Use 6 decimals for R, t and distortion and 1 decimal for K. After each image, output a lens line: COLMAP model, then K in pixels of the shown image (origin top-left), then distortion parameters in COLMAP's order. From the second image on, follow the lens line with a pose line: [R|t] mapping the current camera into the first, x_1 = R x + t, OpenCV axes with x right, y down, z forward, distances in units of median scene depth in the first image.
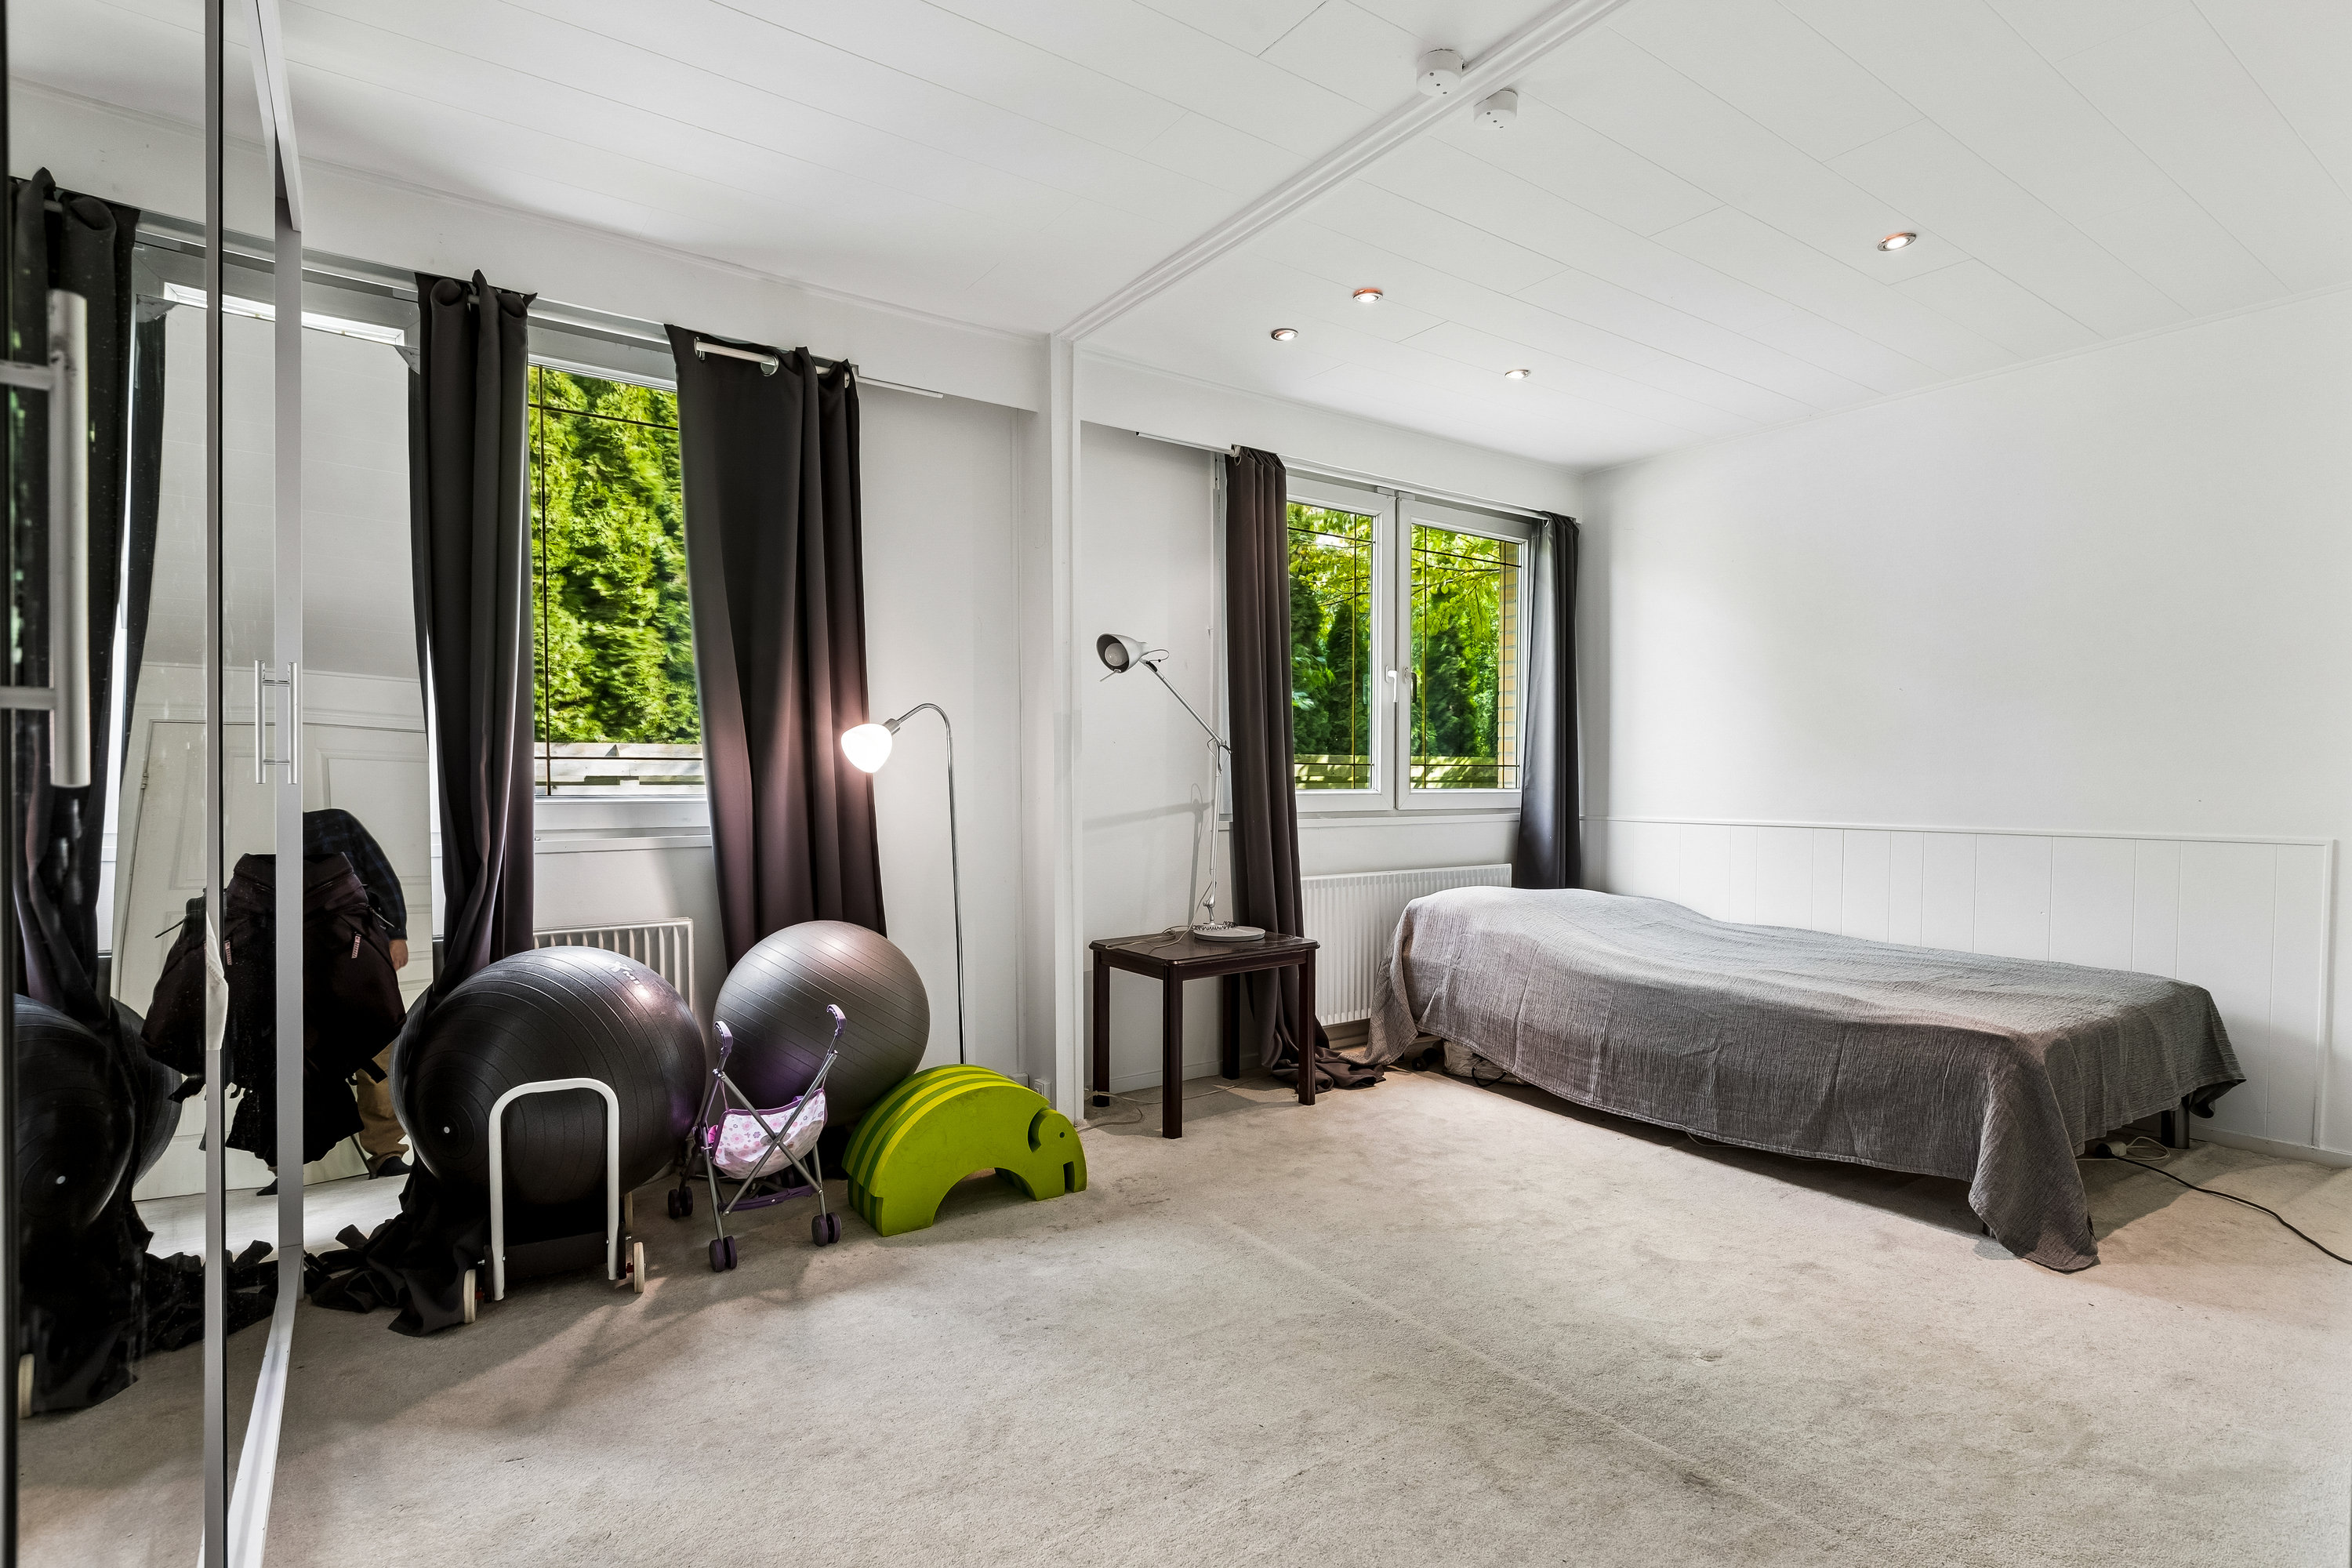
lens RADIAL K [[1146.2, 0, 1176.0], [0, 1146.2, 784.0], [0, 0, 1]] dist [-0.000958, -0.000066]
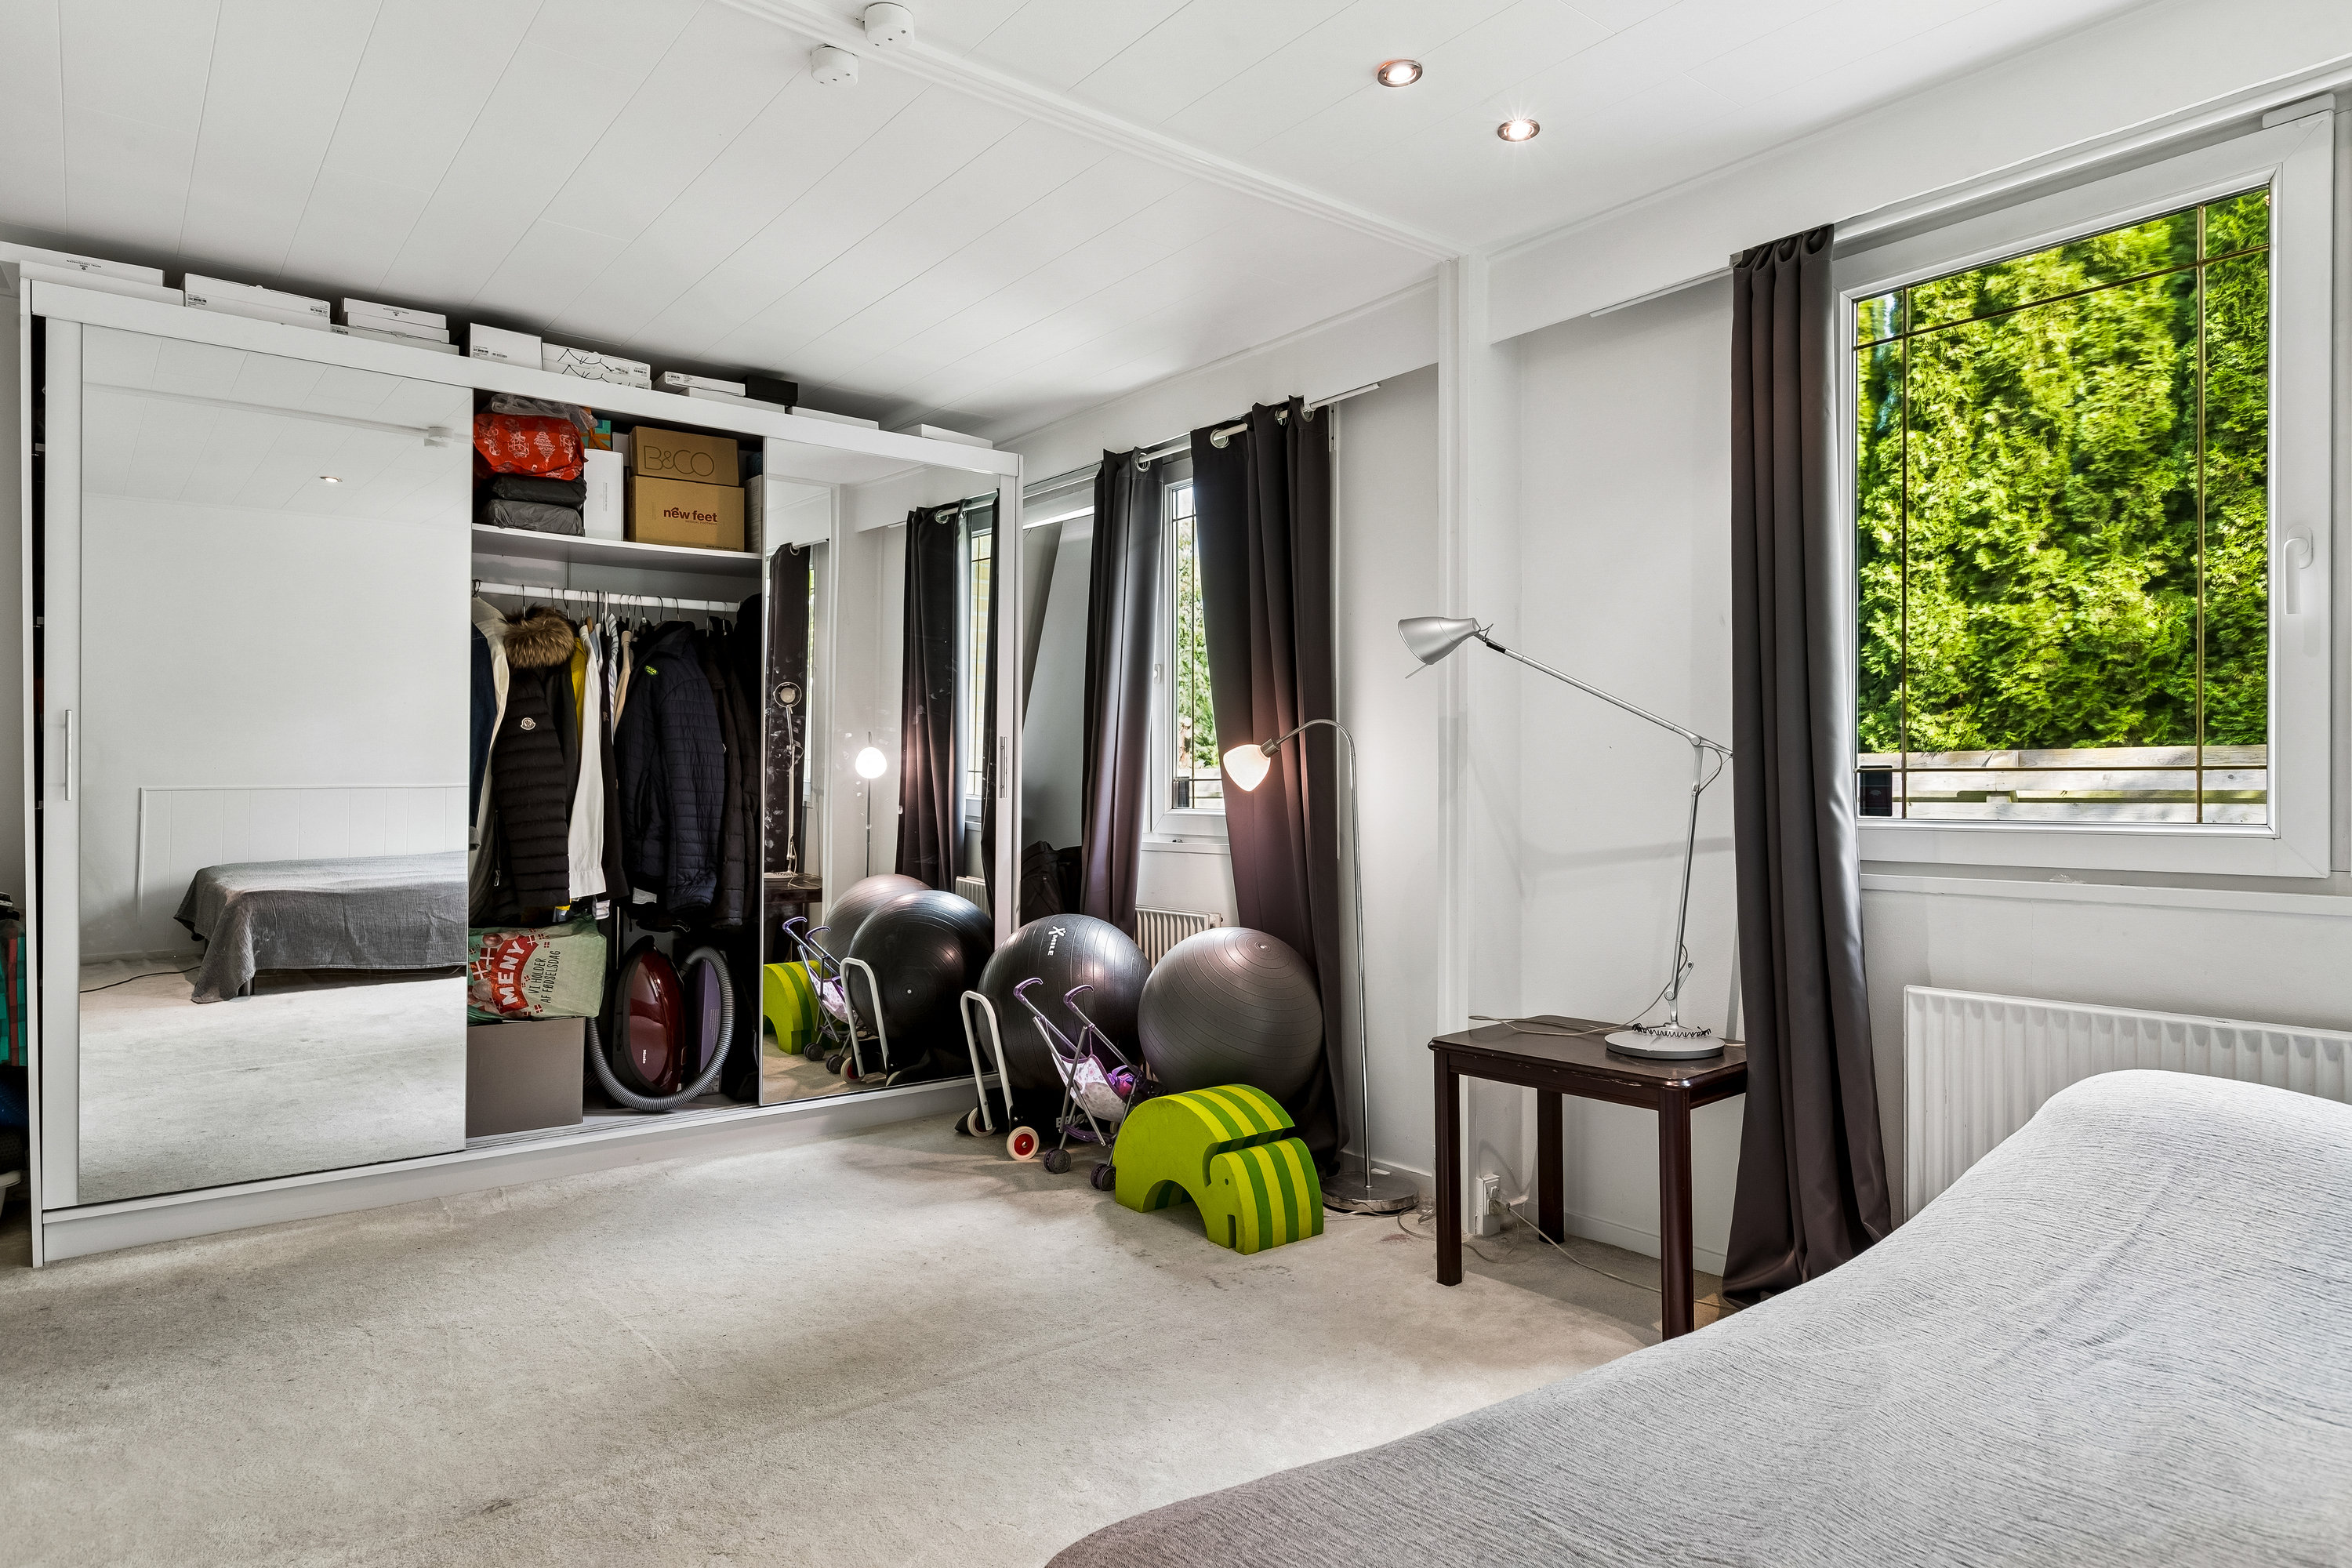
lens RADIAL K [[1333.4, 0, 1189.3], [0, 1333.4, 768.9], [0, 0, 1]] dist [0.000551, -0.000441]
pose [[0.076388, -0.015395, -0.996959, 0.405085], [-0.004404, 0.999866, -0.015777, -0.005111], [0.997068, 0.005596, 0.076310, 0.364233]]
